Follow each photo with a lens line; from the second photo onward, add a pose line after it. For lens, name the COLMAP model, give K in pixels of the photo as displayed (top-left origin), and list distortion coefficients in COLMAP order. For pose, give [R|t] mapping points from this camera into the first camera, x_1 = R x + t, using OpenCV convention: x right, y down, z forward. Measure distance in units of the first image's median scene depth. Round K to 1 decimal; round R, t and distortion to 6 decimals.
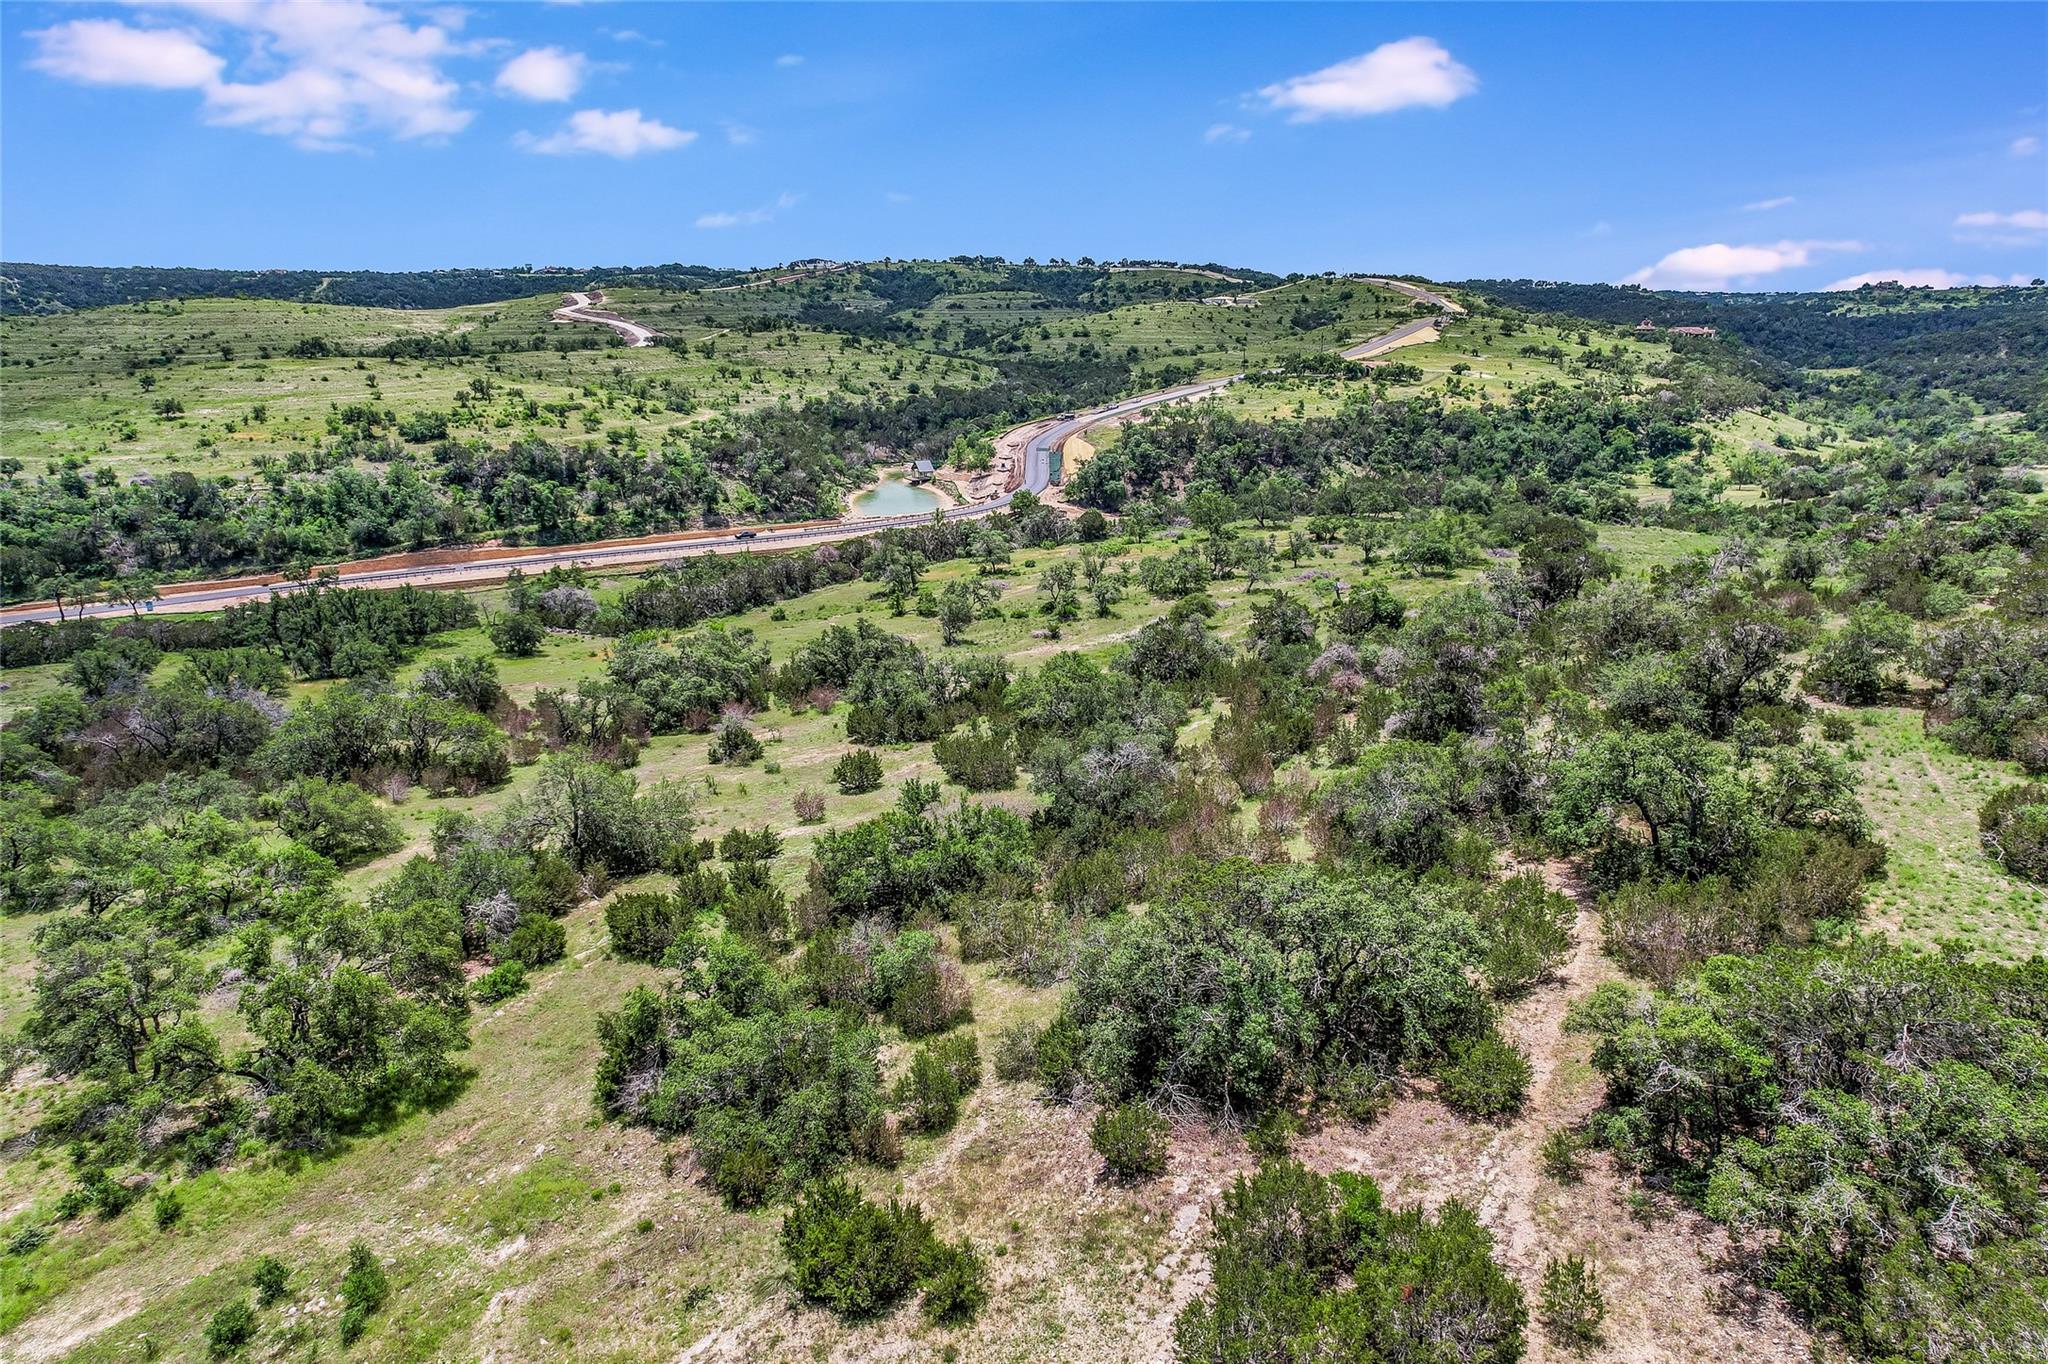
lens RADIAL K [[1315.9, 0, 1020.7], [0, 1315.9, 680.9], [0, 0, 1]] dist [-0.087618, 0.081199]
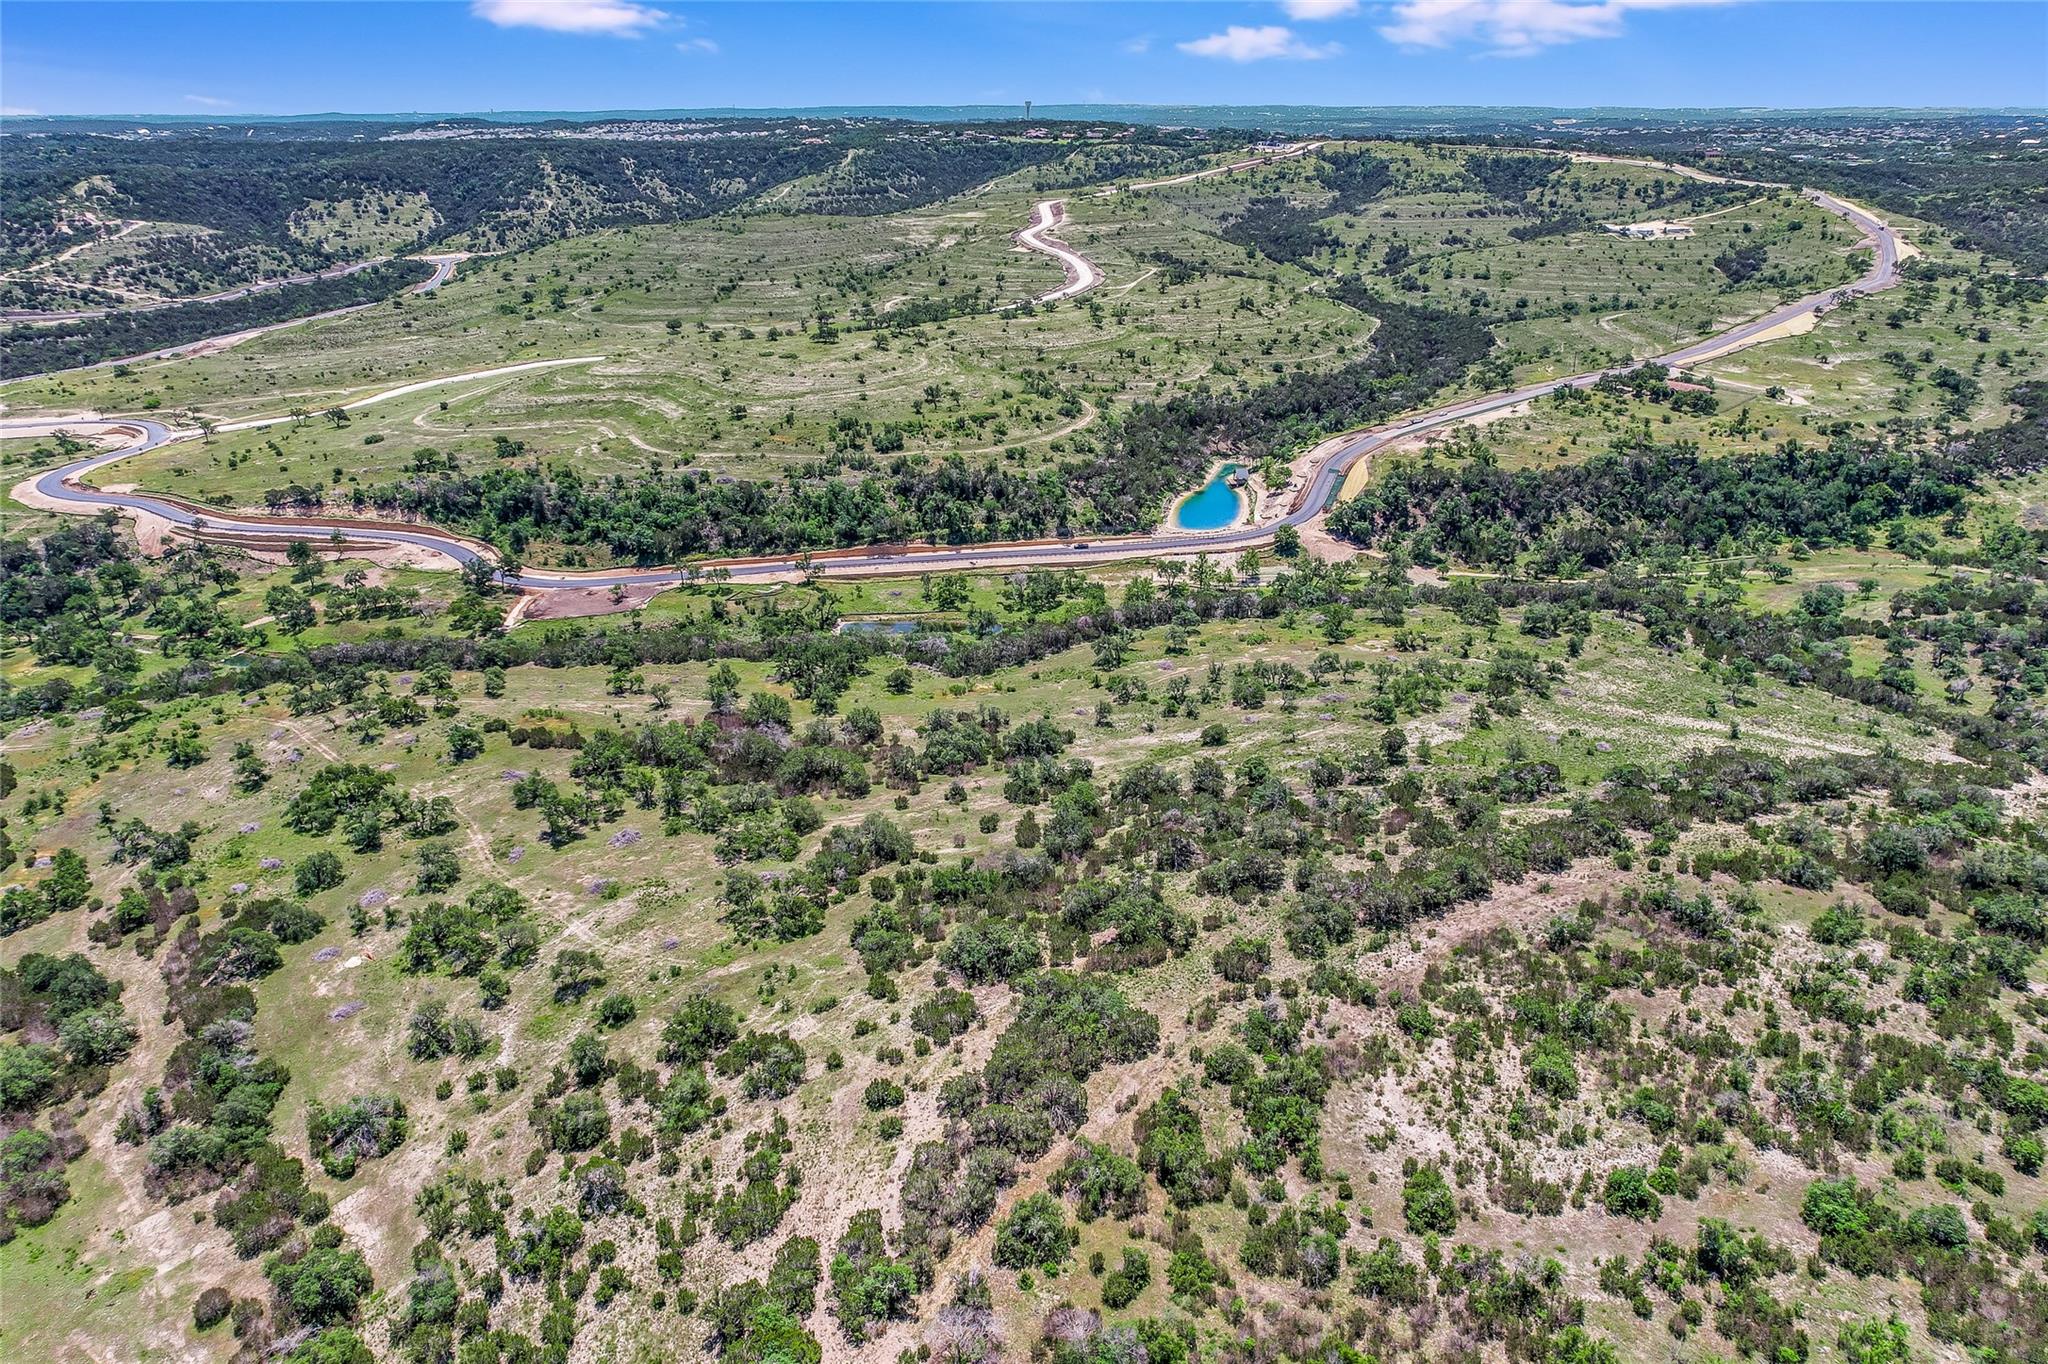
lens RADIAL K [[1315.9, 0, 1020.7], [0, 1315.9, 680.9], [0, 0, 1]] dist [-0.087618, 0.081199]
pose [[0.934688, 0.145091, -0.324510, 0.165203], [-0.096746, 0.982279, 0.160524, -0.141554], [0.342050, -0.118645, 0.932162, -0.302512]]
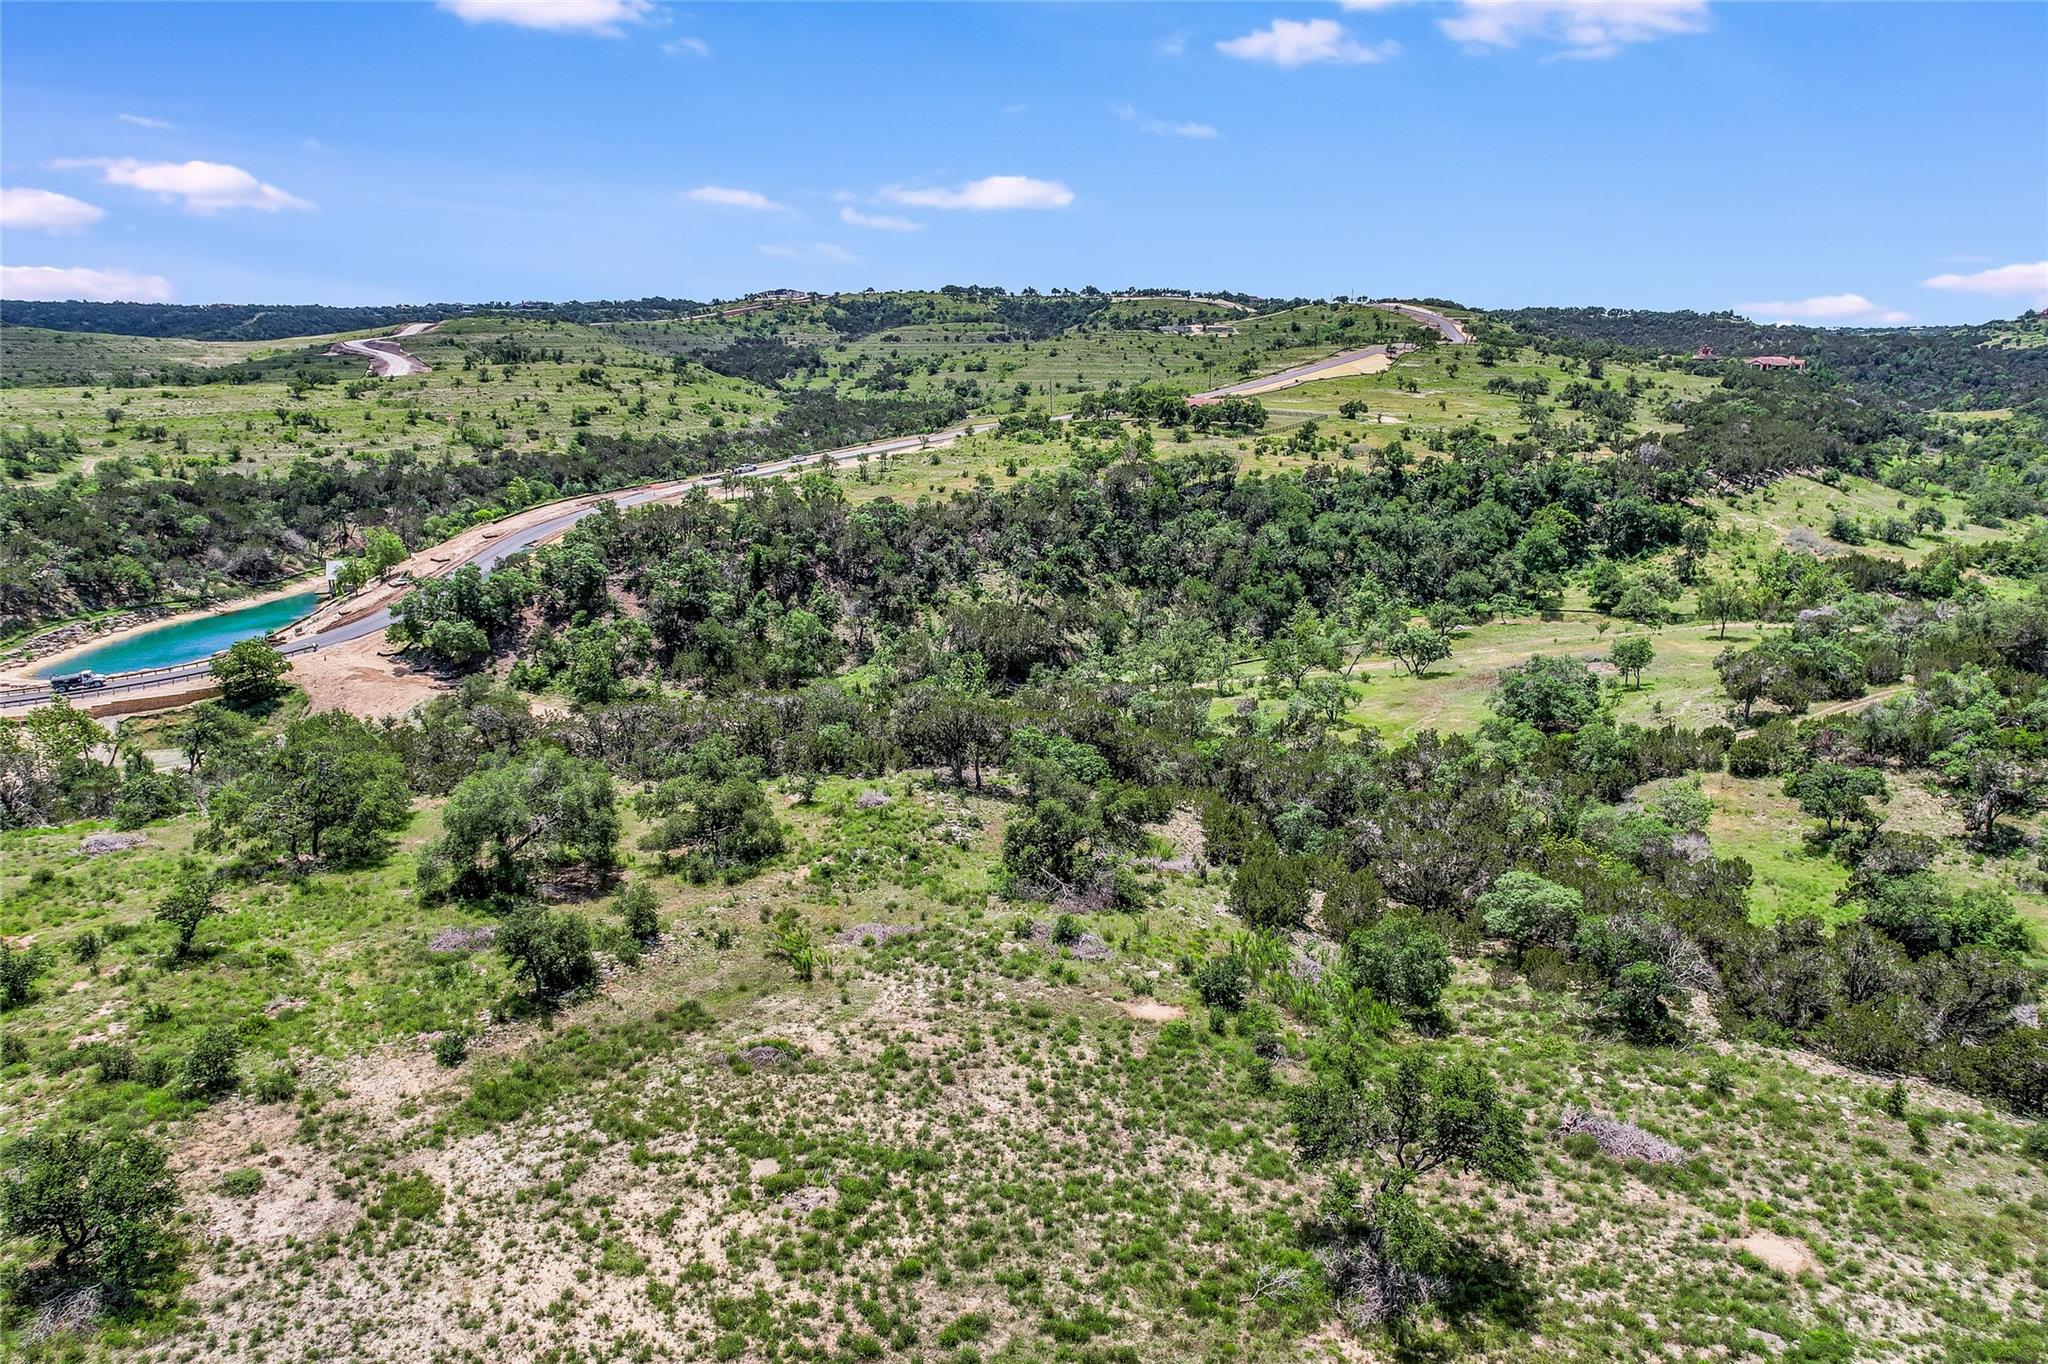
lens RADIAL K [[1315.9, 0, 1020.7], [0, 1315.9, 680.9], [0, 0, 1]] dist [-0.087618, 0.081199]
pose [[0.995964, 0.020051, -0.087489, 0.285173], [-0.022809, 0.999270, -0.030641, -0.095888], [0.086810, 0.032513, 0.995694, 0.404852]]
